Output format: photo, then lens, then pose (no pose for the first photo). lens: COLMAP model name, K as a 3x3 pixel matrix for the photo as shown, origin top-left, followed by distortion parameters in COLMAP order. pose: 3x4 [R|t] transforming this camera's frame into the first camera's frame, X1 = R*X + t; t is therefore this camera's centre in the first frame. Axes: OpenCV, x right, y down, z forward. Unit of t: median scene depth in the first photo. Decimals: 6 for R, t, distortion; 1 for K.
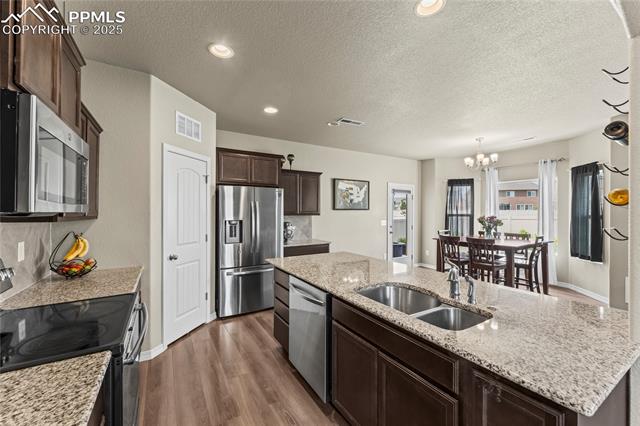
lens RADIAL K [[256.7, 0, 320.0], [0, 256.7, 213.0], [0, 0, 1]] dist [0.002156, 0.000328]
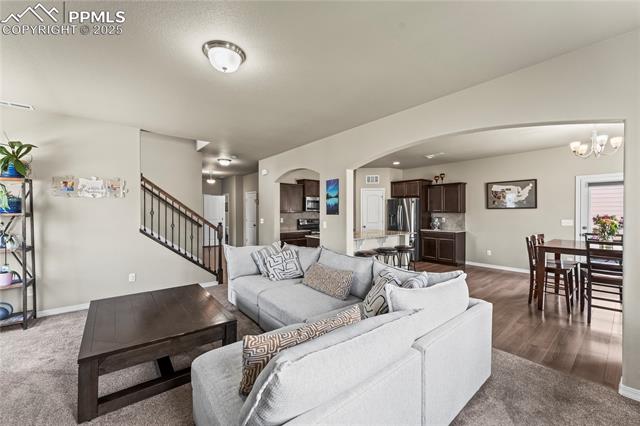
lens RADIAL K [[254.9, 0, 316.1], [0, 254.9, 213.2], [0, 0, 1]] dist [0.002739, 0.000248]
pose [[0.140724, 0.005799, -0.990032, 1.363734], [-0.001823, 0.999983, 0.005598, 0.003785], [0.990047, 0.001017, 0.140733, 0.026349]]
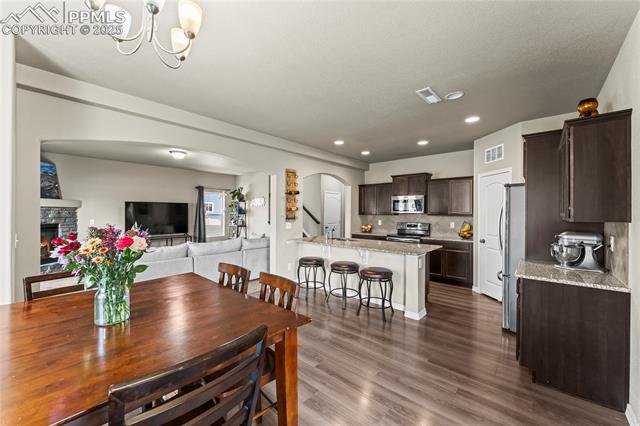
lens RADIAL K [[254.9, 0, 316.1], [0, 254.9, 213.2], [0, 0, 1]] dist [0.002739, 0.000248]
pose [[-0.955508, -0.005528, -0.294913, 0.565973], [-0.007600, 0.999954, 0.005879, -0.005752], [0.294867, 0.007859, -0.955506, 1.362786]]
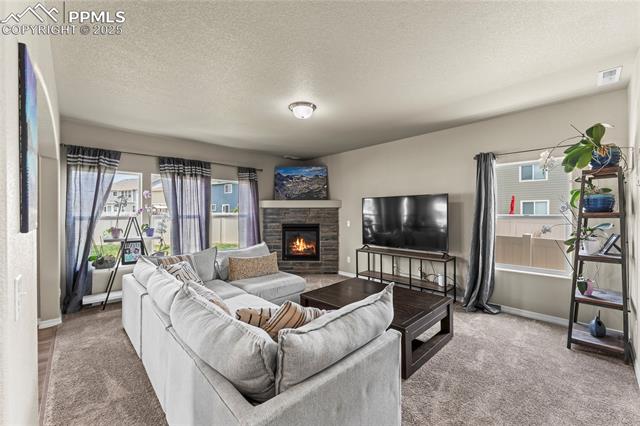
lens RADIAL K [[262.5, 0, 316.3], [0, 262.5, 213.2], [0, 0, 1]] dist [-0.001625, -0.000059]
pose [[-0.203349, -0.003876, 0.979099, 0.103695], [0.008737, 0.999945, 0.005773, 0.001114], [-0.979067, 0.009728, -0.203304, 0.046678]]
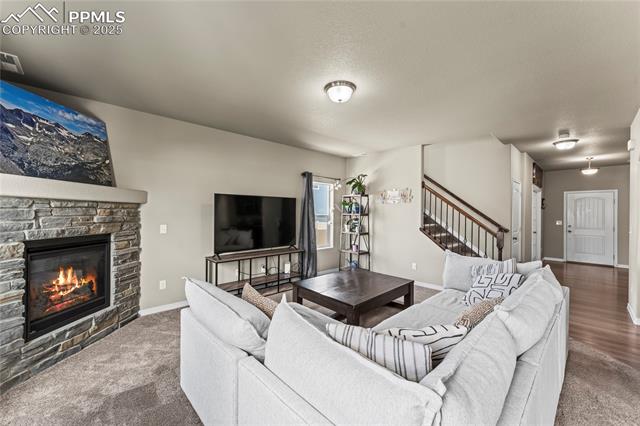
lens RADIAL K [[254.9, 0, 316.1], [0, 254.9, 213.2], [0, 0, 1]] dist [0.002739, 0.000248]
pose [[-0.978369, -0.008732, -0.206683, 1.033850], [-0.010100, 0.999933, 0.005566, 0.001404], [0.206621, 0.007534, -0.978392, 0.523348]]
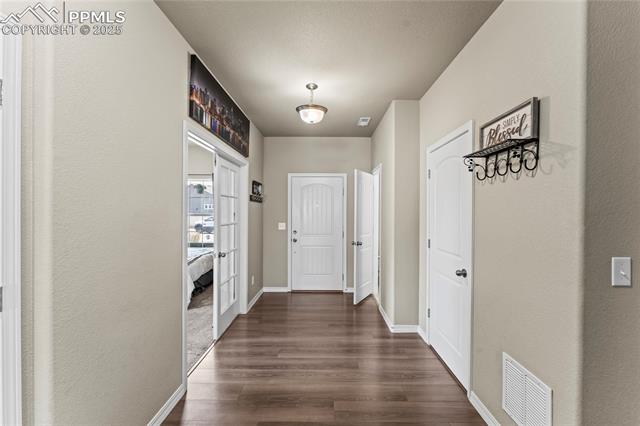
lens RADIAL K [[258.3, 0, 322.8], [0, 258.3, 212.7], [0, 0, 1]] dist [-0.001619, -0.000148]
pose [[-0.529435, -0.001892, -0.848348, -0.210225], [-0.010506, 0.999935, 0.004327, 0.000149], [0.848285, 0.011204, -0.529421, -0.185595]]
